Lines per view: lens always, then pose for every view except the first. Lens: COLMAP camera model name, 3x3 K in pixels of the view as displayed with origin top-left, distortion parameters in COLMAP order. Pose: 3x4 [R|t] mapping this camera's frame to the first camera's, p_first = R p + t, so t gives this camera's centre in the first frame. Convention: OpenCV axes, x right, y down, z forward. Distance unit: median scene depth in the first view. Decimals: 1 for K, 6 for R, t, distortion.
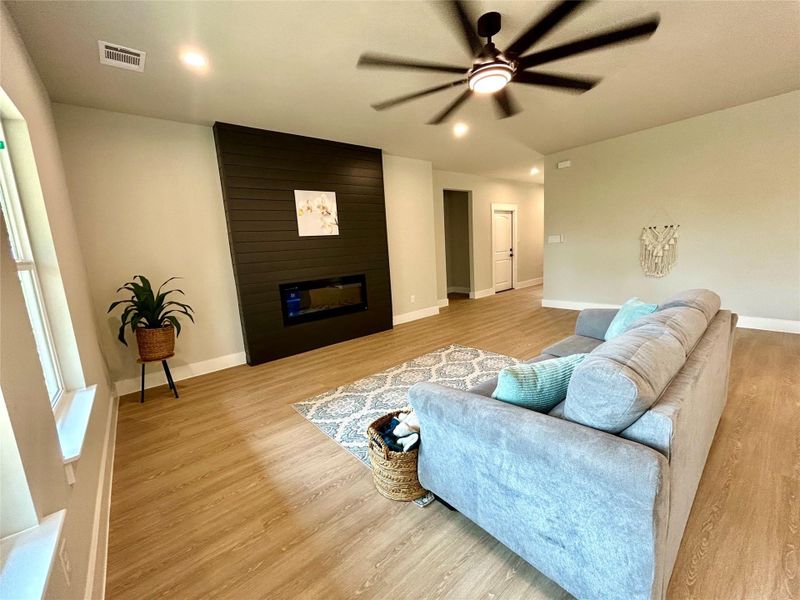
lens RADIAL K [[321.0, 0, 398.3], [0, 321.0, 299.3], [0, 0, 1]] dist [0.000150, -0.000225]
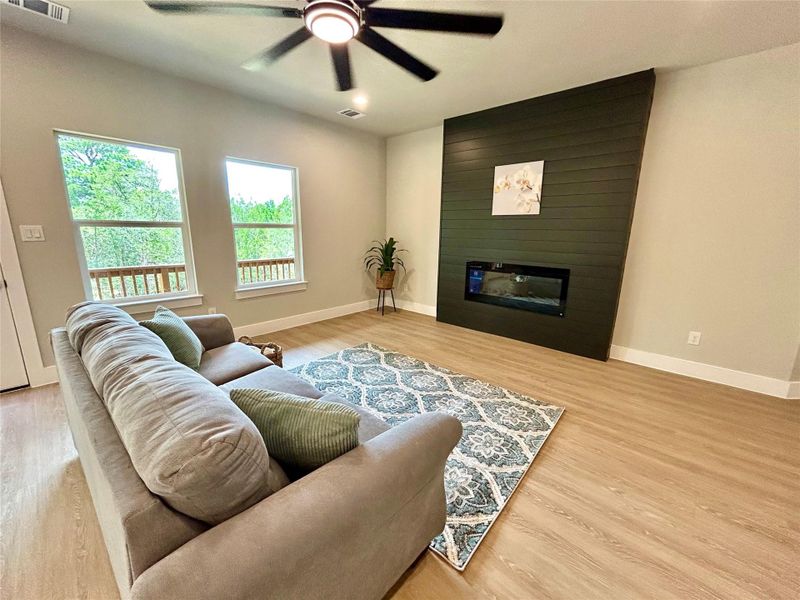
lens RADIAL K [[321.0, 0, 398.3], [0, 321.0, 299.3], [0, 0, 1]] dist [0.000150, -0.000225]
pose [[0.153307, 0.277603, -0.948385, 0.644312], [-0.188509, 0.950321, 0.247697, -0.143226], [0.970032, 0.140805, 0.198022, 0.573092]]
